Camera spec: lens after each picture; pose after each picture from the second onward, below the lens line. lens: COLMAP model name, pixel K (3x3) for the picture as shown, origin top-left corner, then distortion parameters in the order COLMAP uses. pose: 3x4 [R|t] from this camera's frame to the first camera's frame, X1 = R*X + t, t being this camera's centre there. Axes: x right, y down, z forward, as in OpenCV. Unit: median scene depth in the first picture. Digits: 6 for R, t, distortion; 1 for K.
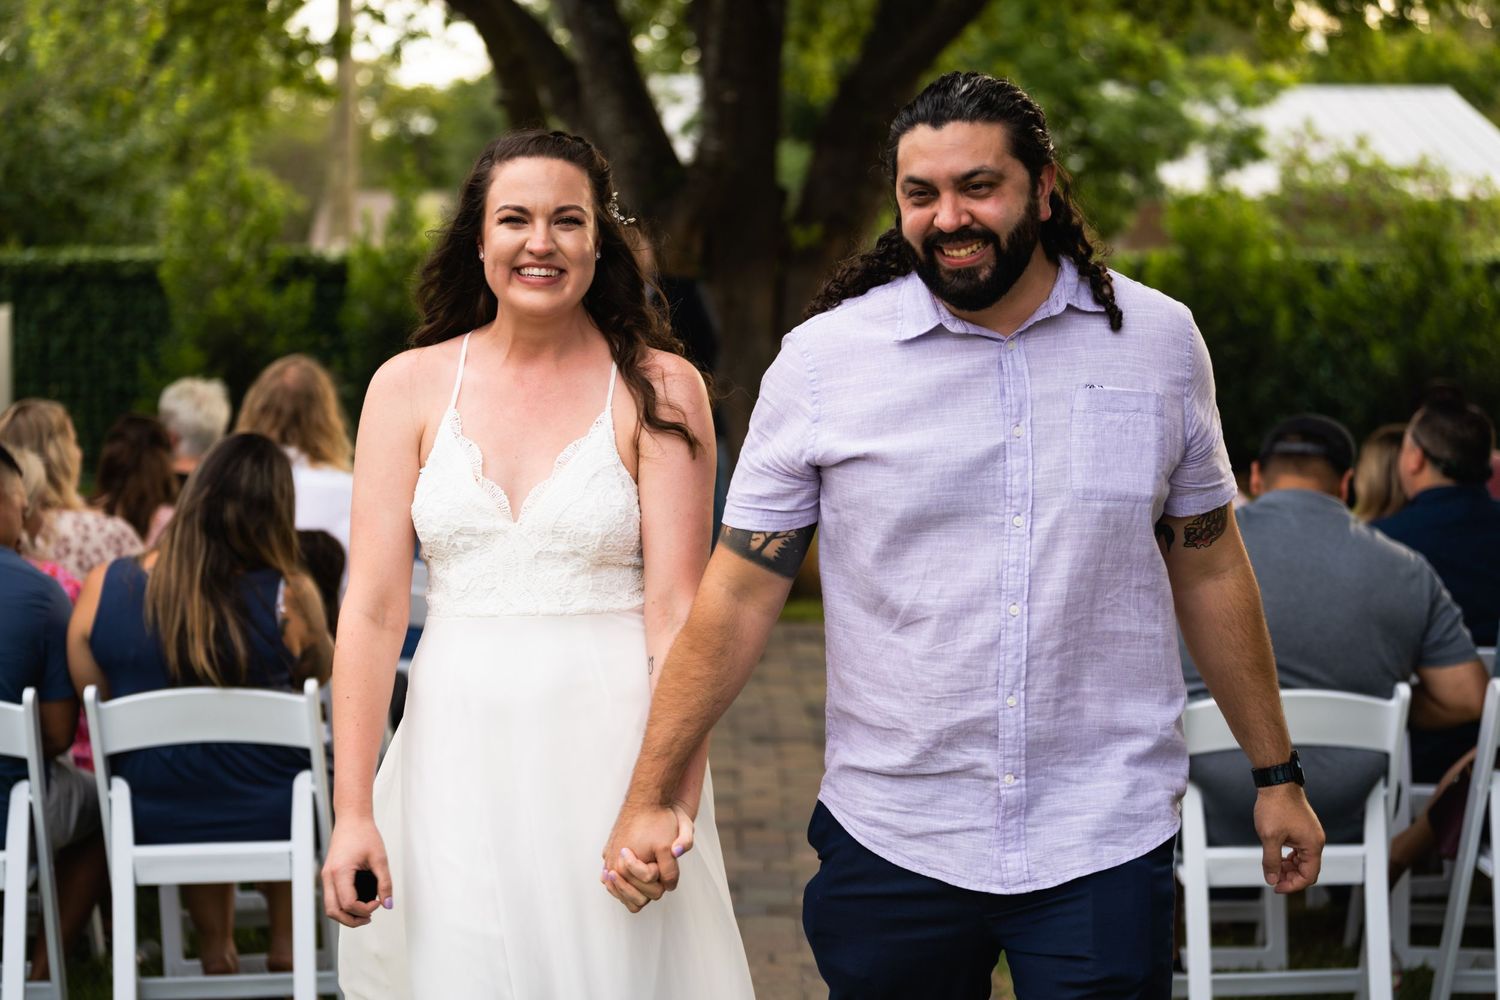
lens RADIAL K [[3015.1, 0, 750.0], [0, 3015.1, 500.0], [0, 0, 1]] dist [-0.022187, 0.164918]
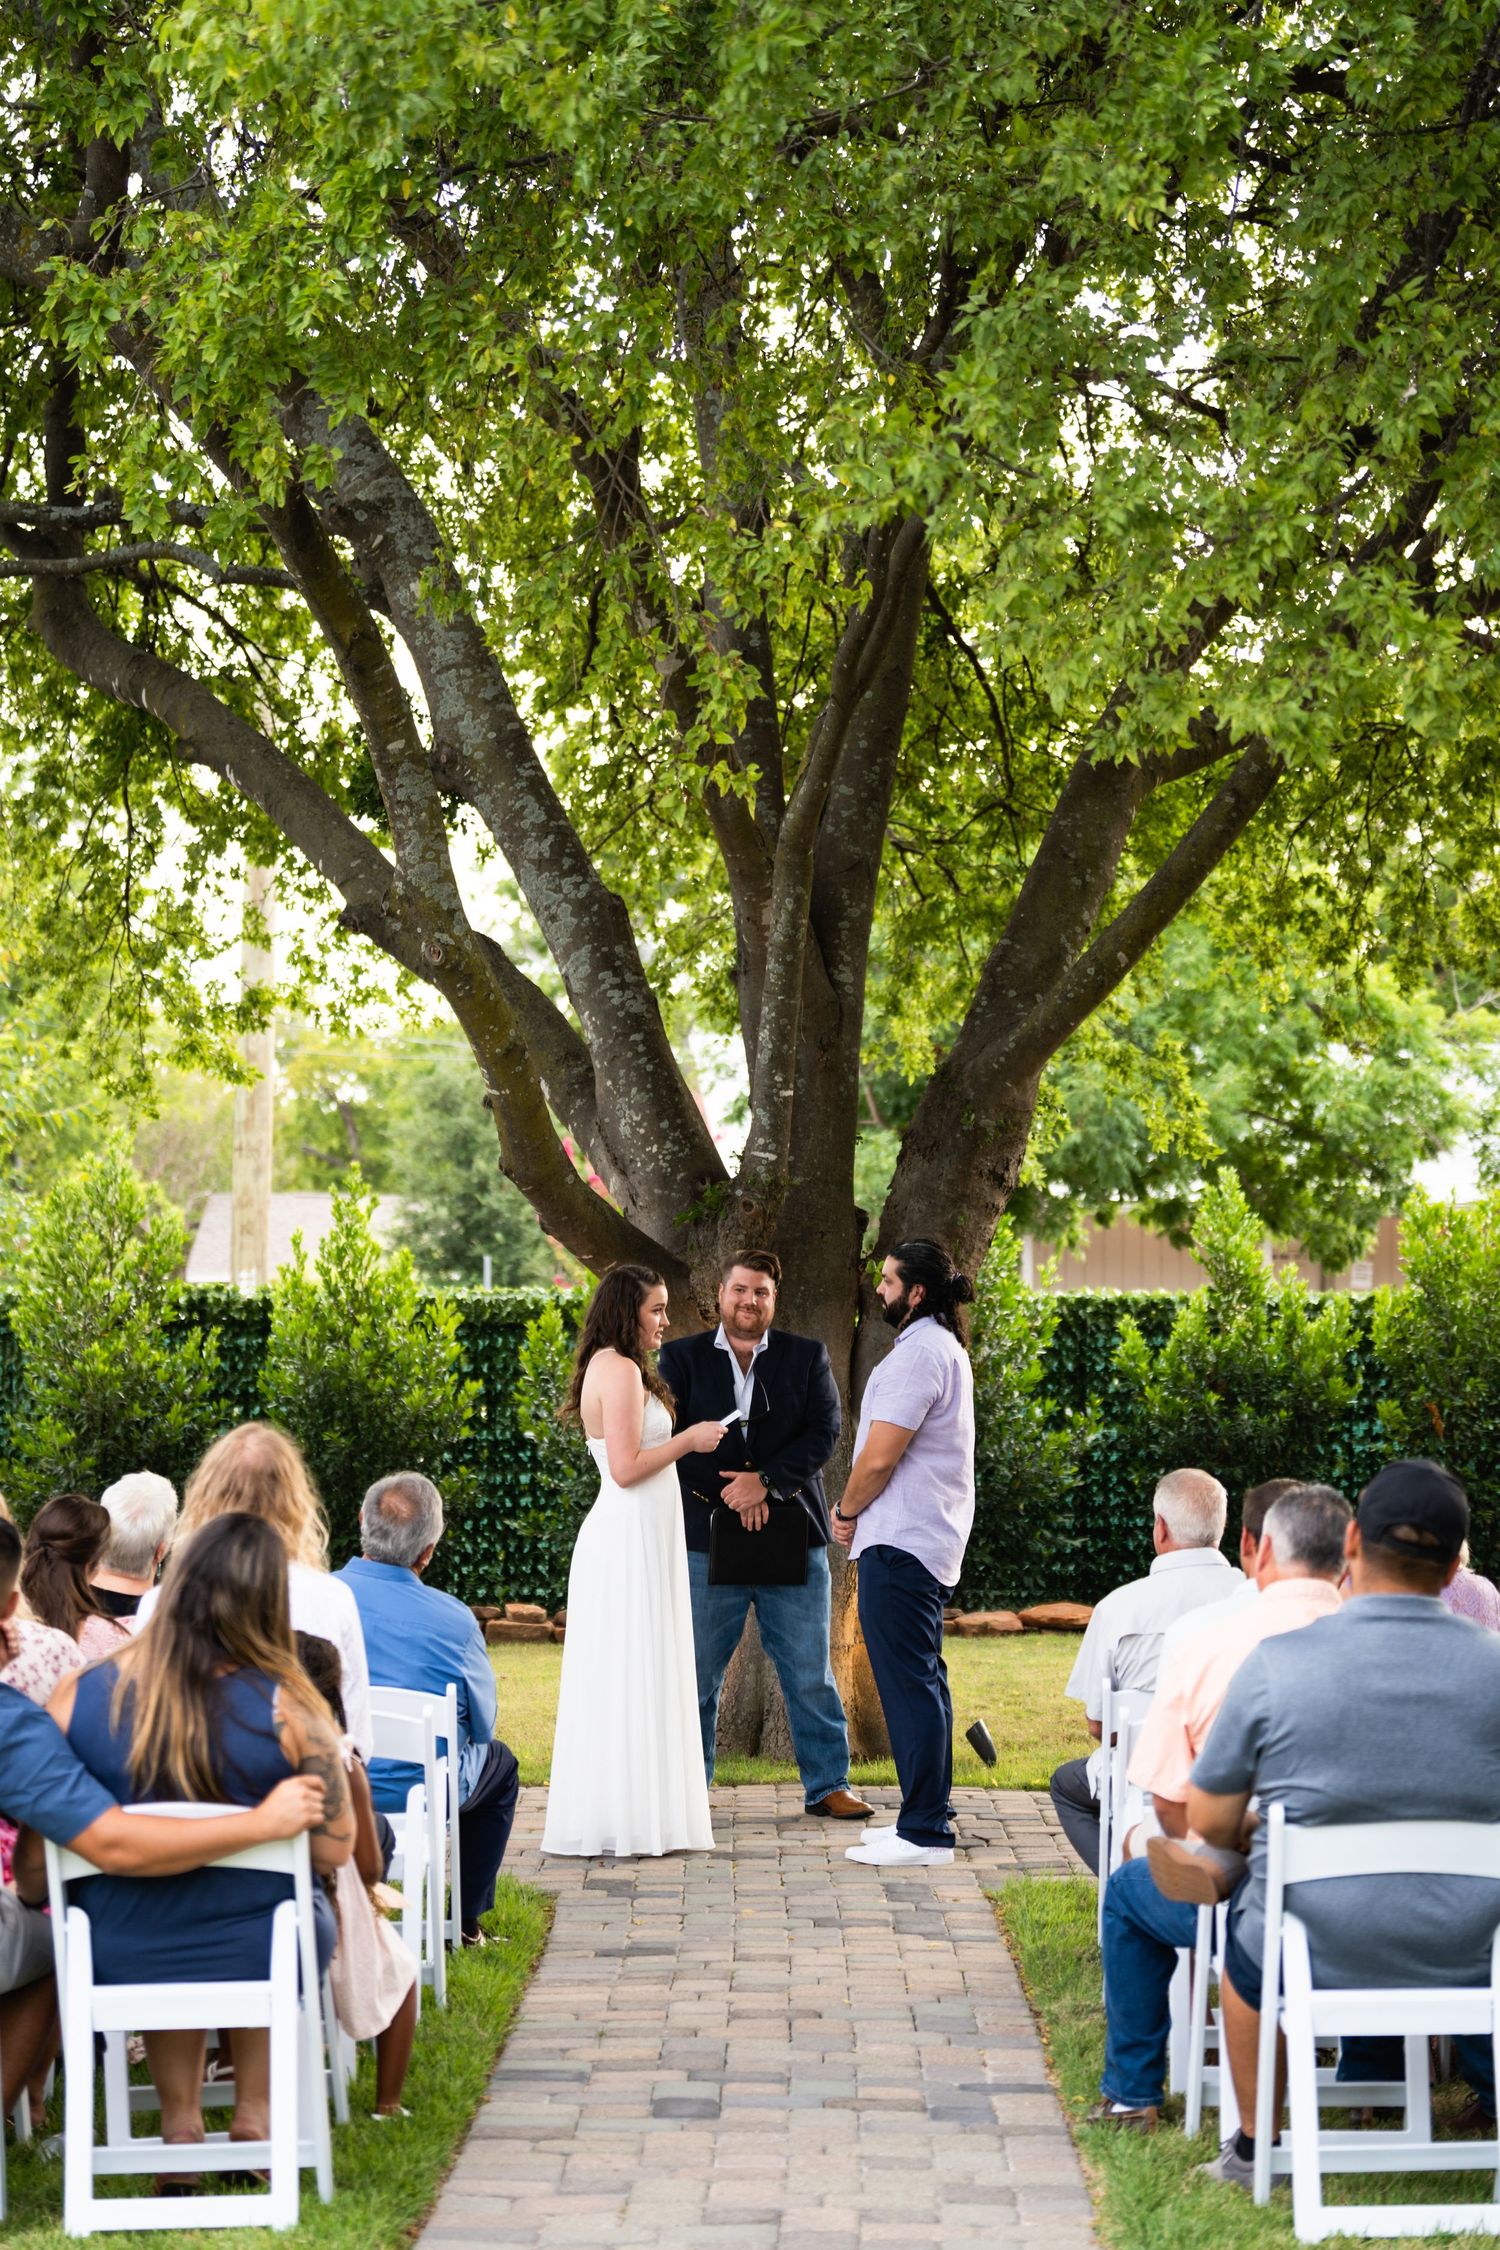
lens RADIAL K [[4522.6, 0, 750.0], [0, 4522.6, 1125.0], [0, 0, 1]] dist [-0.022187, 0.164918]
pose [[0.999811, -0.000951, -0.019433, 0.003442], [-0.001308, 0.993257, -0.115924, 0.004450], [0.019412, 0.115927, 0.993068, -0.083895]]
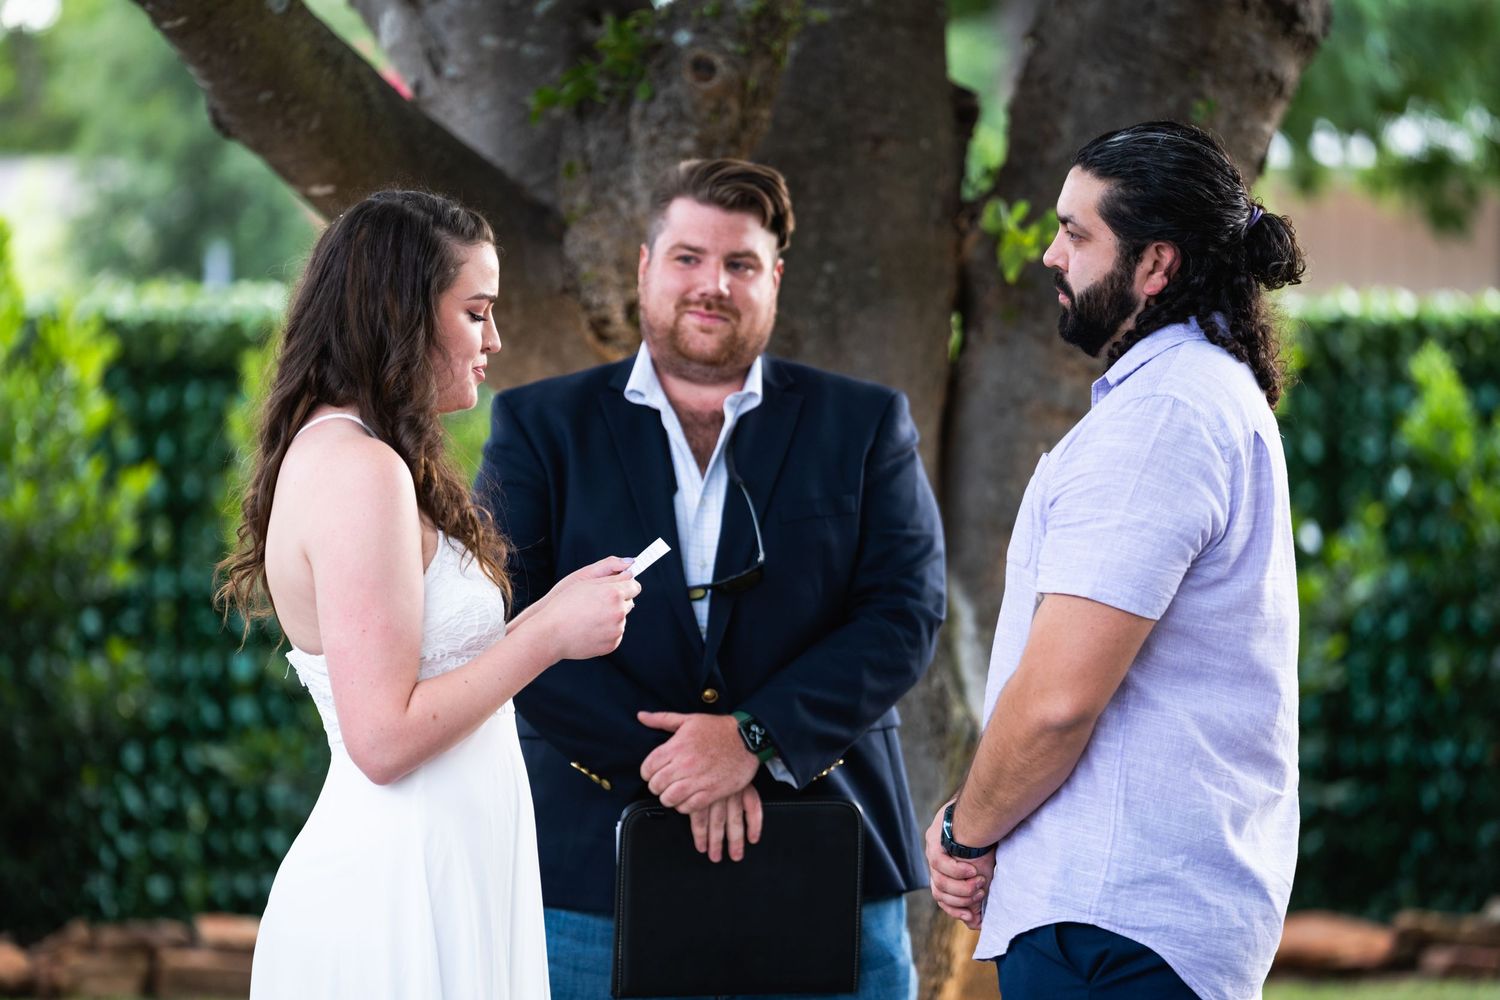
lens RADIAL K [[6994.4, 0, 750.0], [0, 6994.4, 500.0], [0, 0, 1]] dist [0.200110, -13.672296]
pose [[0.999974, 0.002061, -0.006916, -0.004159], [-0.002436, 0.998503, -0.054638, -0.011110], [0.006793, 0.054653, 0.998482, 0.154502]]
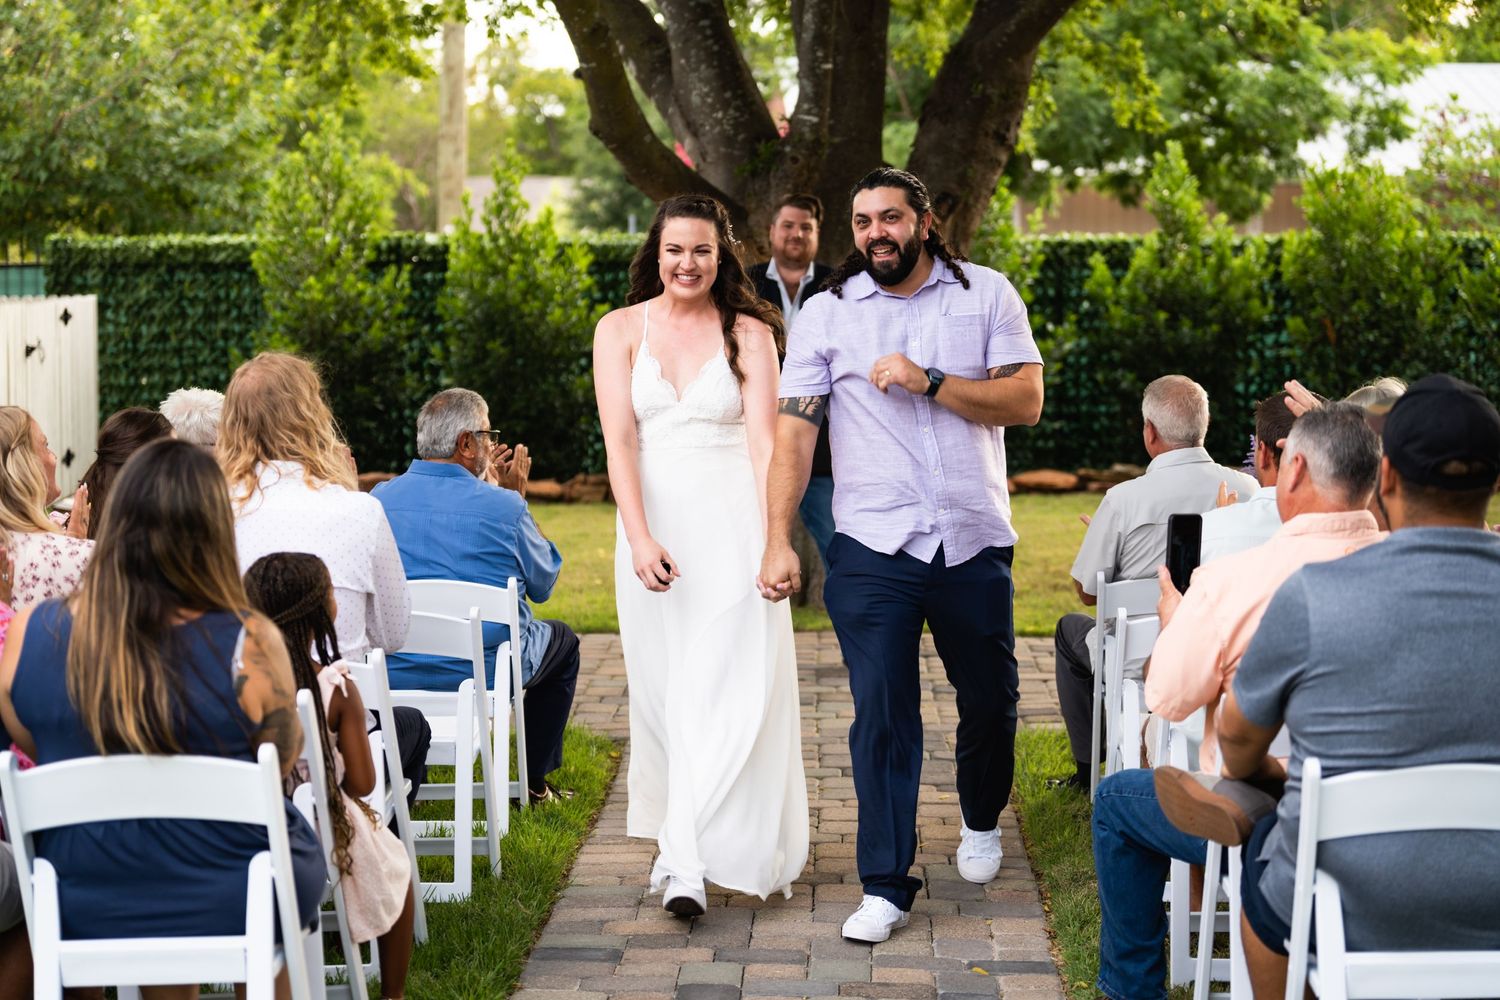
lens RADIAL K [[3015.1, 0, 750.0], [0, 3015.1, 500.0], [0, 0, 1]] dist [-0.022187, 0.164918]
pose [[0.998987, -0.000572, -0.044992, 0.006448], [0.000807, 0.999986, 0.005199, -0.003084], [0.044988, -0.005230, 0.998974, 0.042425]]
